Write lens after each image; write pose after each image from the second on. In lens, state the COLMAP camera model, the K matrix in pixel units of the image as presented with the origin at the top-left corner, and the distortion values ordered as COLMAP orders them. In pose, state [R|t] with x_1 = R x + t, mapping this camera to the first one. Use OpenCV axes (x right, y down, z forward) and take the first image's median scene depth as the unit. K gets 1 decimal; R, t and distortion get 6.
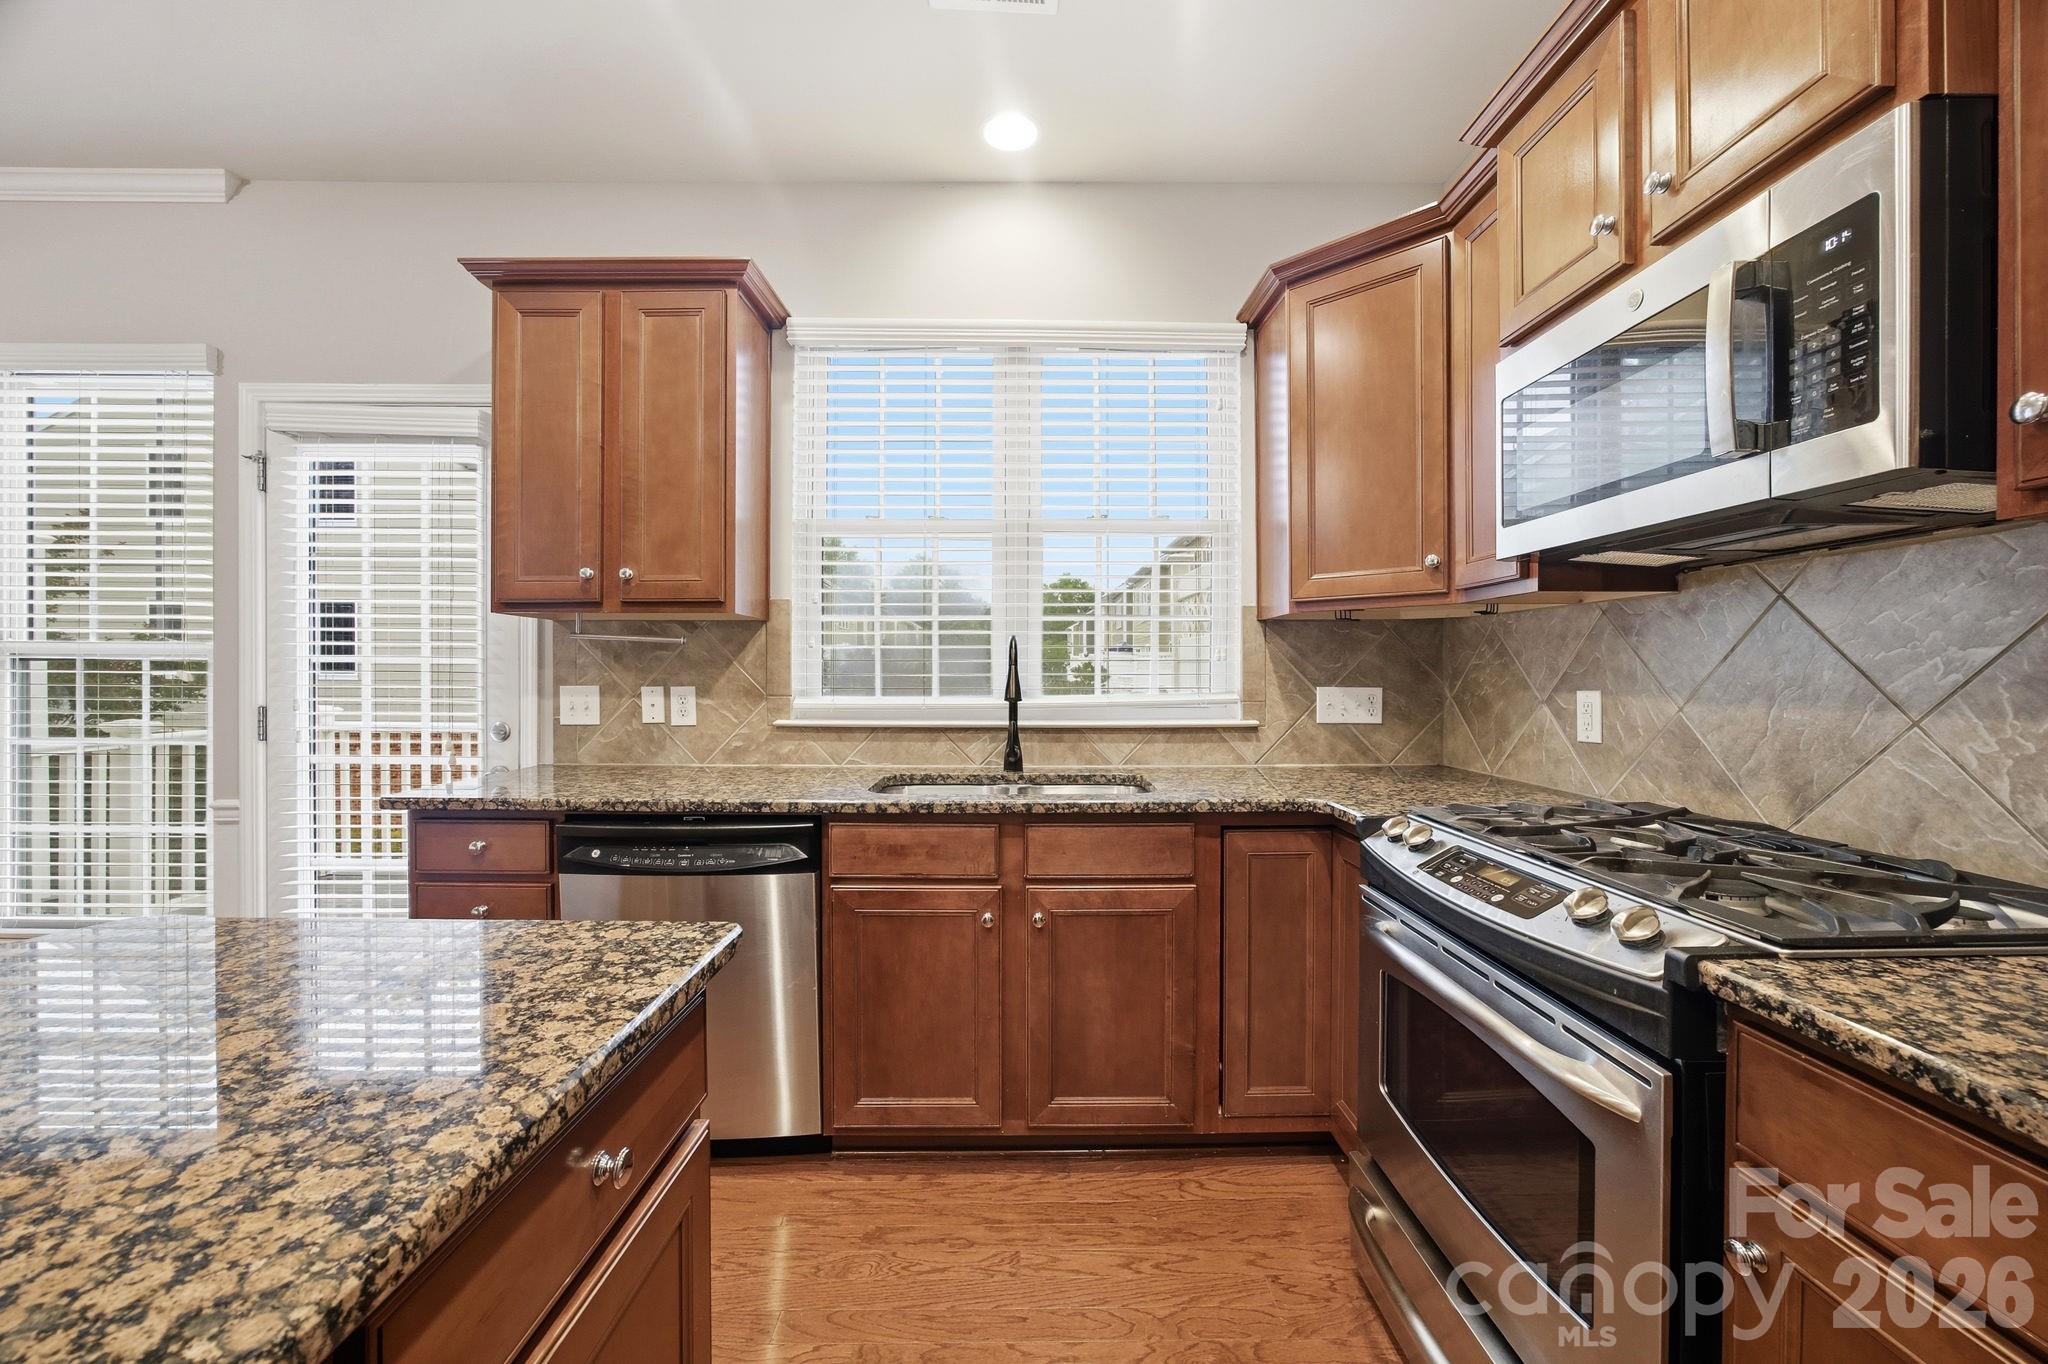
lens RADIAL K [[800.3, 0, 1033.2], [0, 800.3, 684.8], [0, 0, 1]] dist [-0.024403, 0.005393]
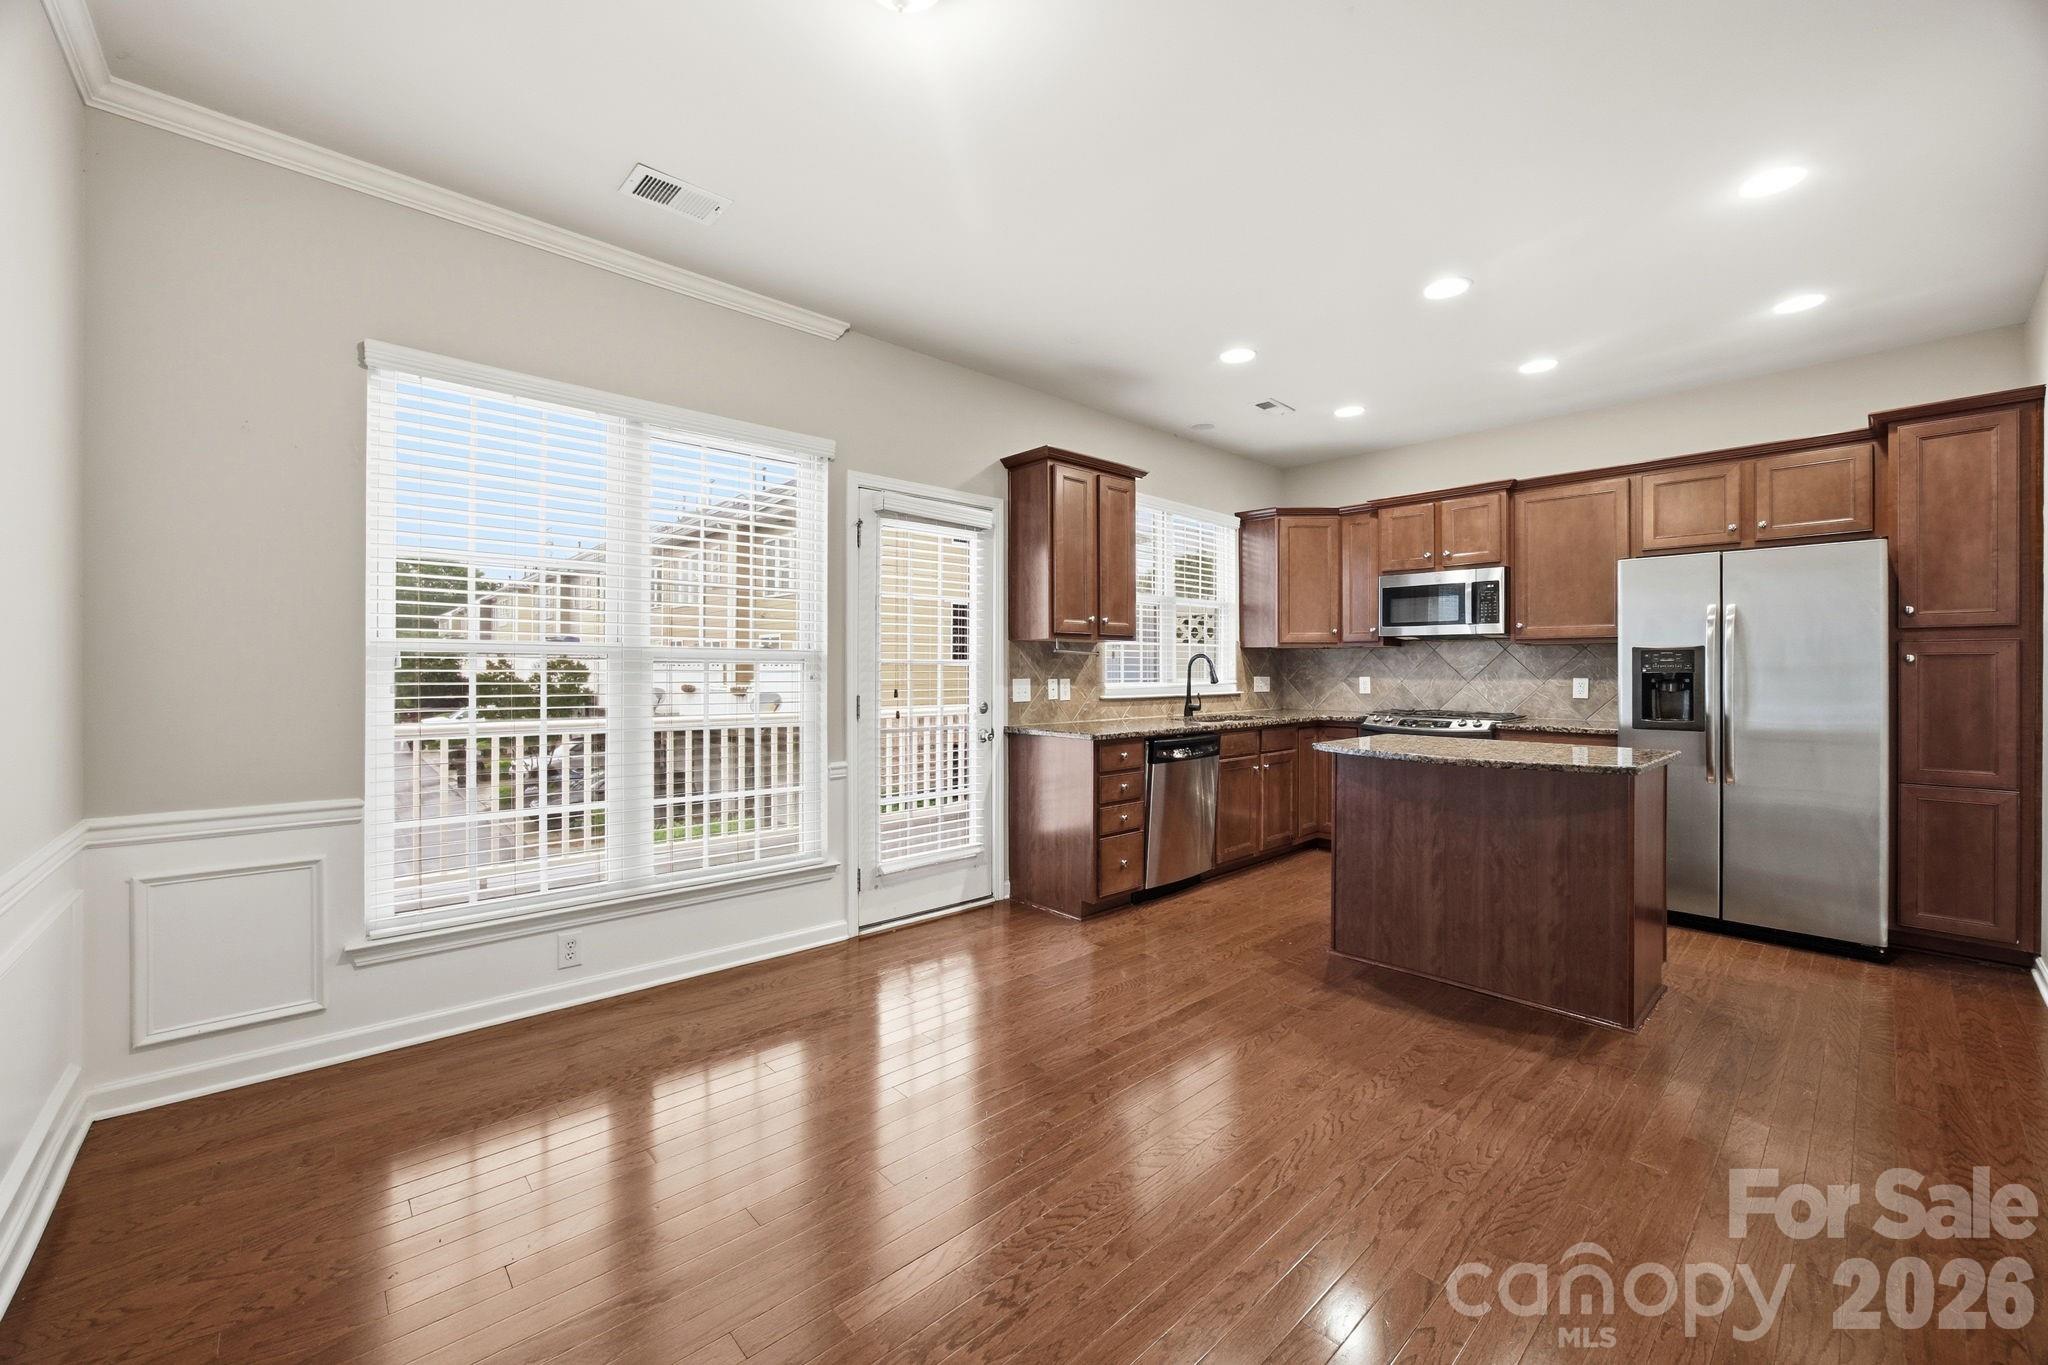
lens RADIAL K [[800.3, 0, 1020.5], [0, 800.3, 673.9], [0, 0, 1]] dist [-0.024403, 0.005393]
pose [[0.745453, -0.004480, 0.666543, -1.834092], [0.009616, 0.999946, -0.004034, -0.002673], [-0.666489, 0.009417, 0.745455, -0.311106]]
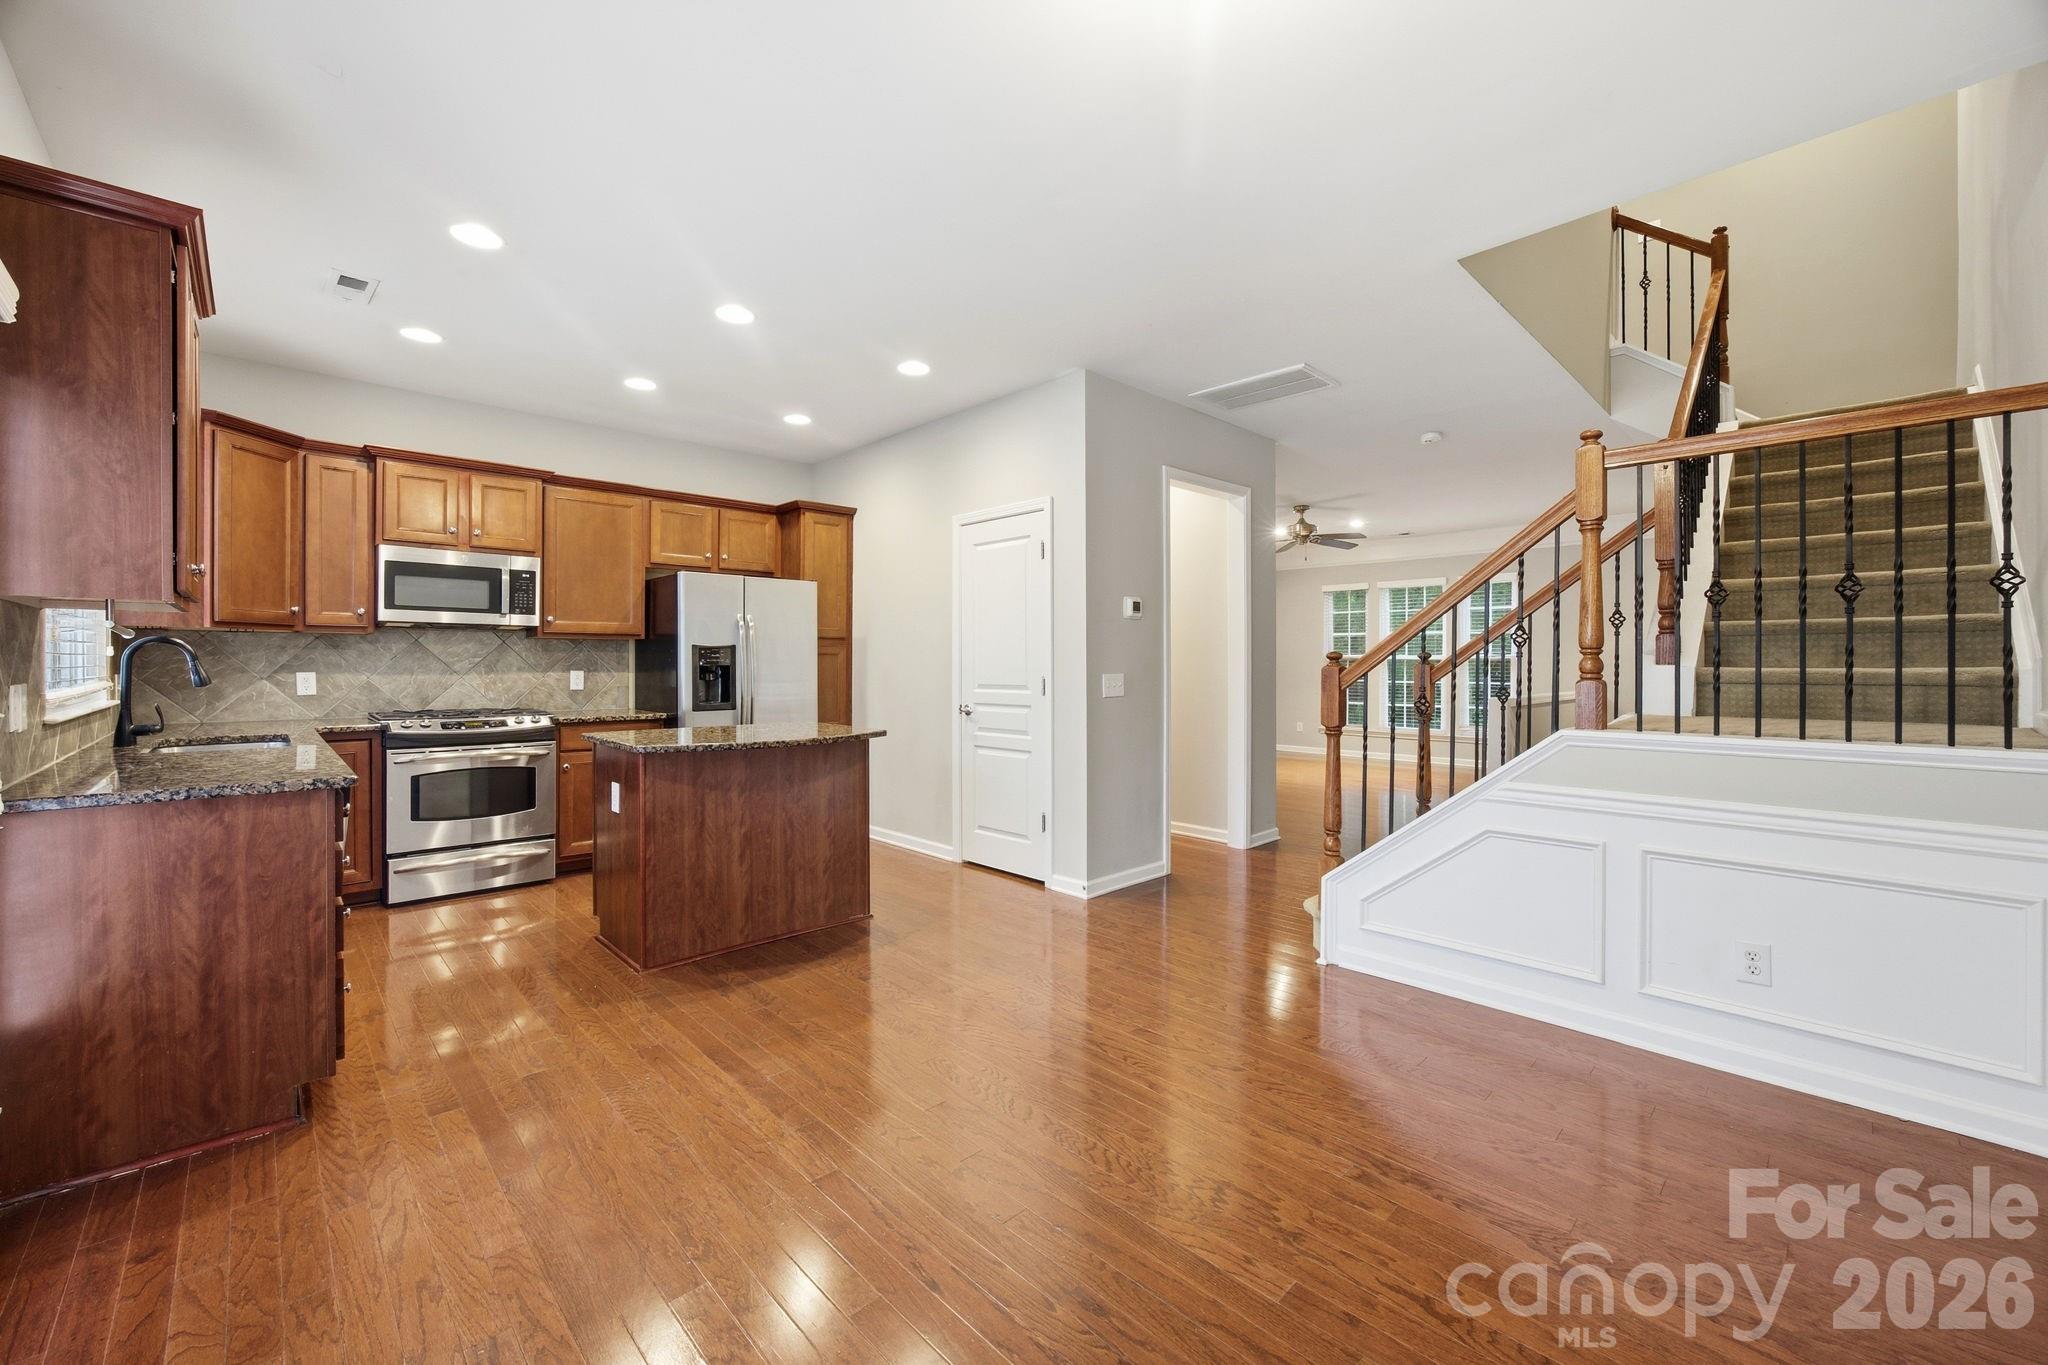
lens RADIAL K [[800.3, 0, 1033.9], [0, 800.3, 664.2], [0, 0, 1]] dist [-0.024403, 0.005393]
pose [[-0.686266, -0.003496, 0.727342, -1.853157], [0.007160, 0.999908, 0.011562, -0.020363], [-0.727316, 0.013142, -0.686177, 0.821627]]
